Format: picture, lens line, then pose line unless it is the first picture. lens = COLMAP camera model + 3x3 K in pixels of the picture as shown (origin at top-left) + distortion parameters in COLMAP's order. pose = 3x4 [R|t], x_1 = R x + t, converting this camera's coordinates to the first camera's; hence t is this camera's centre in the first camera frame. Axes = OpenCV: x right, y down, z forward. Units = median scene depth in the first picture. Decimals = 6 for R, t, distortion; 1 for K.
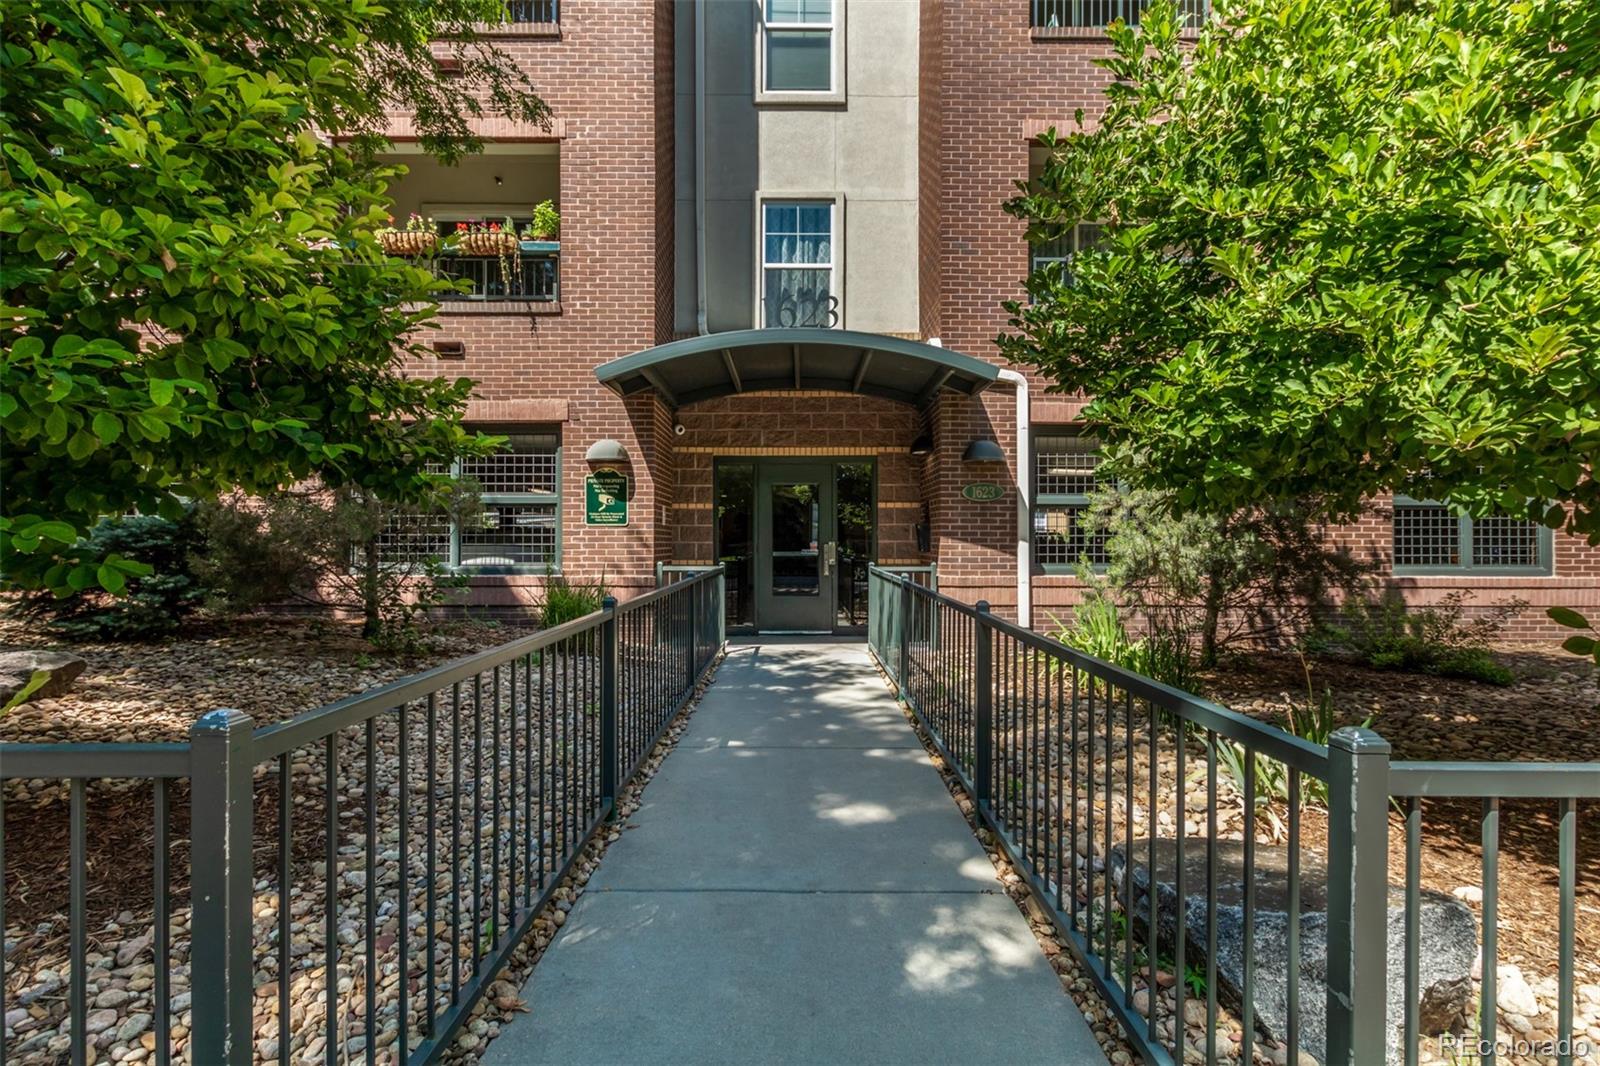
lens RADIAL K [[726.8, 0, 800.1], [0, 726.8, 541.8], [0, 0, 1]] dist [0.011552, -0.004176]
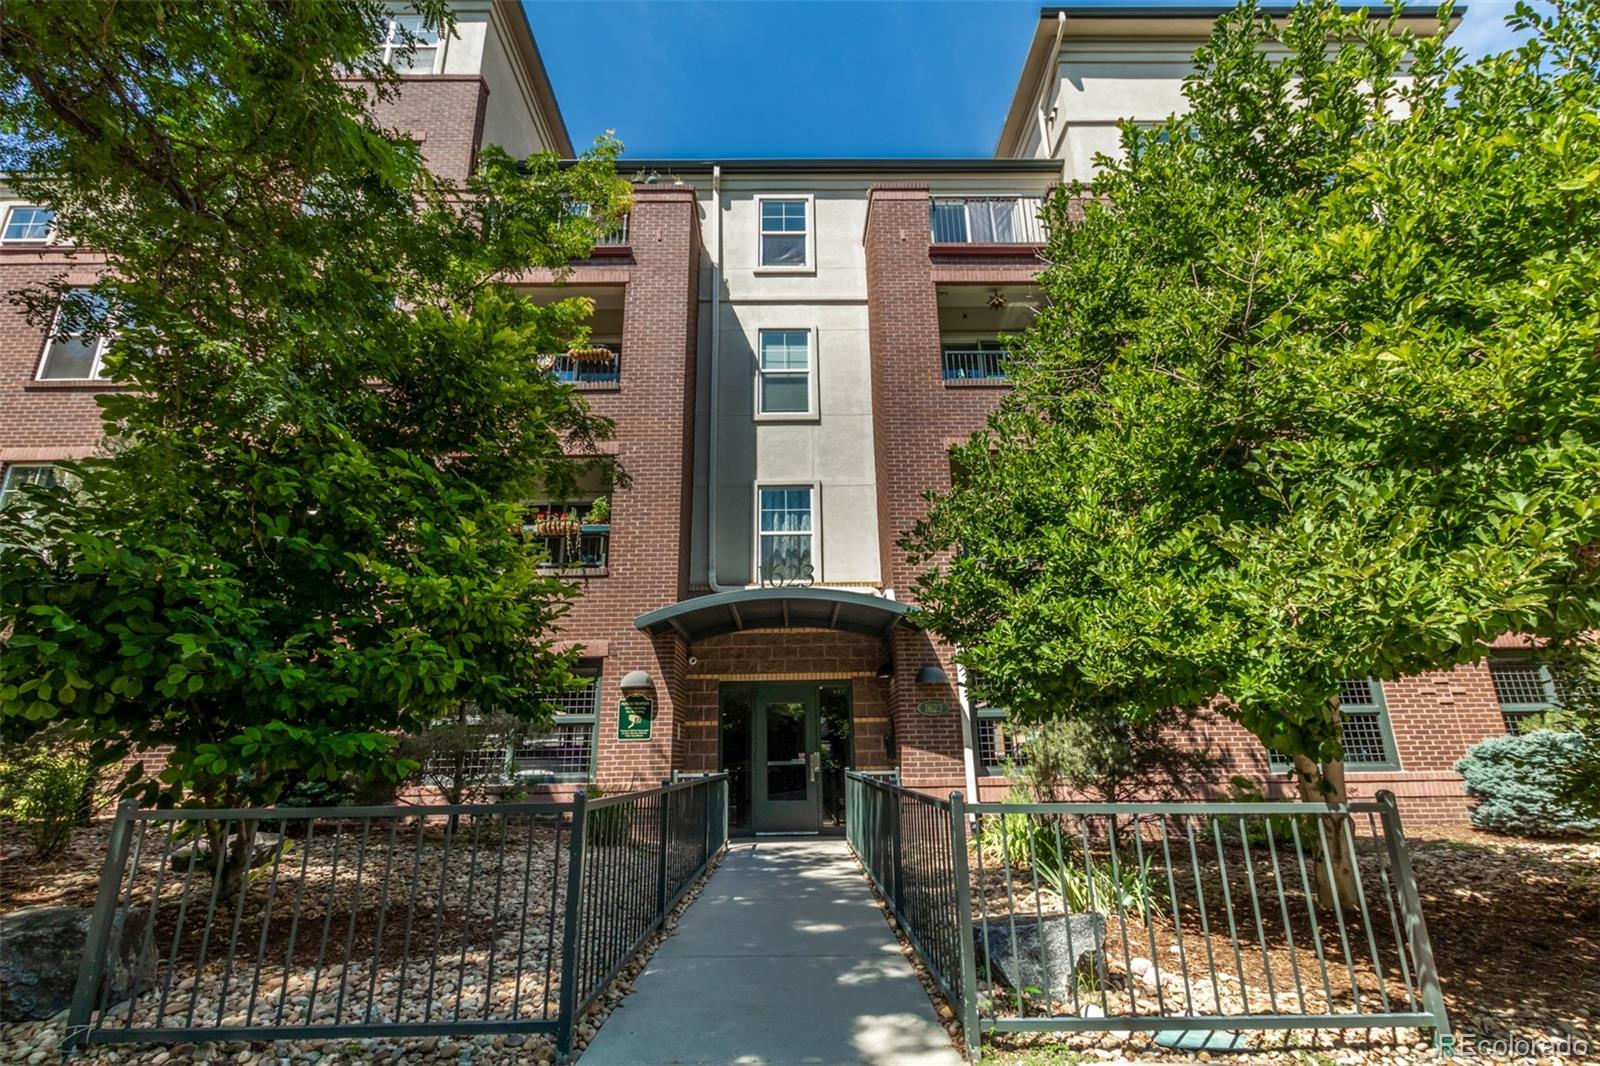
lens RADIAL K [[726.8, 0, 800.1], [0, 726.8, 541.8], [0, 0, 1]] dist [0.011552, -0.004176]
pose [[0.999868, -0.014726, 0.006811, 0.015354], [0.016069, 0.956824, -0.290222, 0.018290], [-0.002243, 0.290293, 0.956935, -0.288725]]
